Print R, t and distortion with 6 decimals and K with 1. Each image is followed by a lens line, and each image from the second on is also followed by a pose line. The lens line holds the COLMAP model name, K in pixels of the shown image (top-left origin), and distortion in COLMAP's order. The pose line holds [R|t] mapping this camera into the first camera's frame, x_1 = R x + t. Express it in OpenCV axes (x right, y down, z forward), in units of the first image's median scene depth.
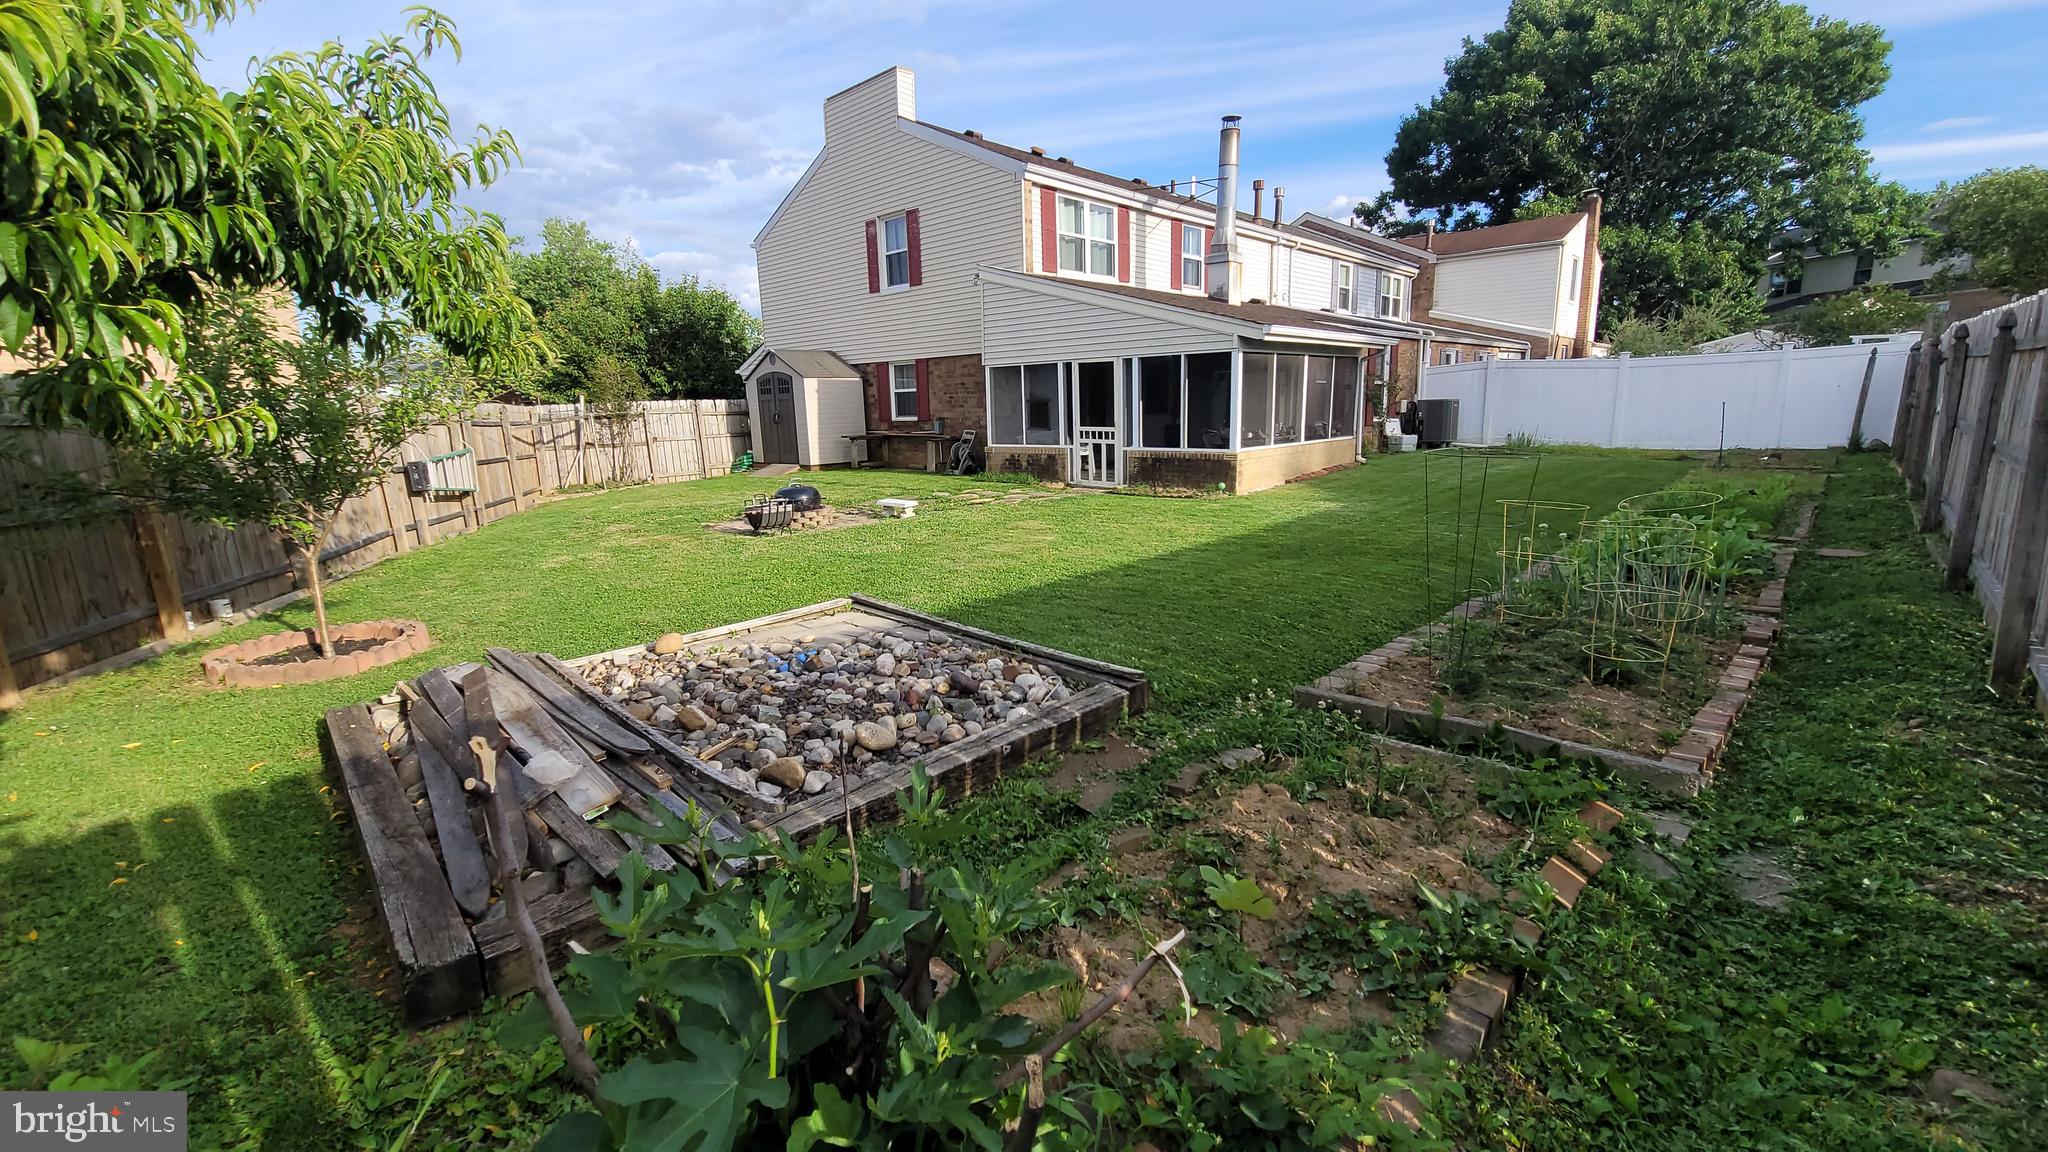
lens RADIAL K [[832.8, 0, 1026.4], [0, 832.8, 567.7], [0, 0, 1]] dist [0.003179, 0.000034]
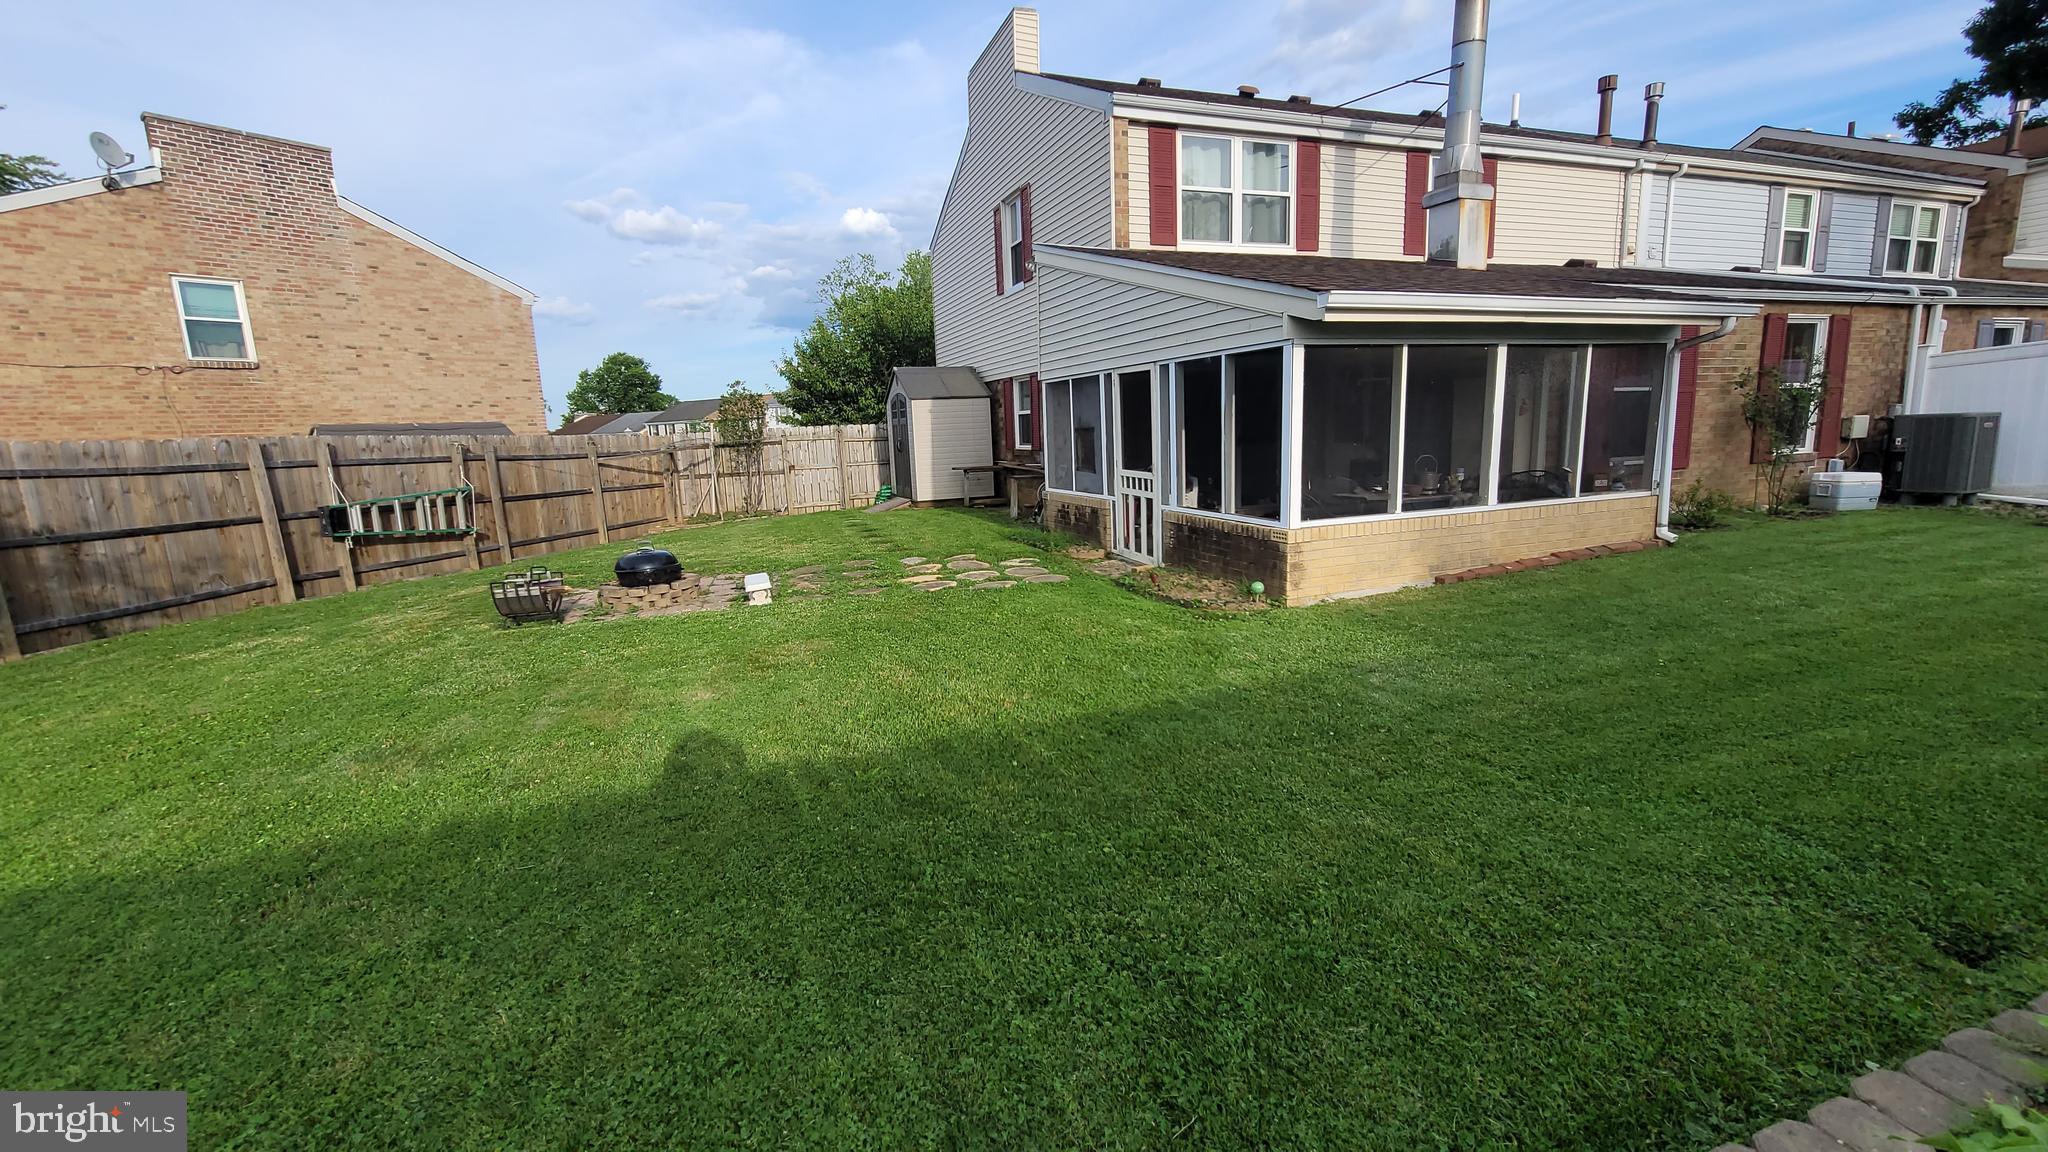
lens RADIAL K [[832.8, 0, 1026.4], [0, 832.8, 567.7], [0, 0, 1]] dist [0.003179, 0.000034]
pose [[0.895993, 0.067901, -0.438846, 0.243399], [-0.073409, 0.997292, 0.004429, -0.073281], [0.437959, 0.028247, 0.898551, 0.308132]]
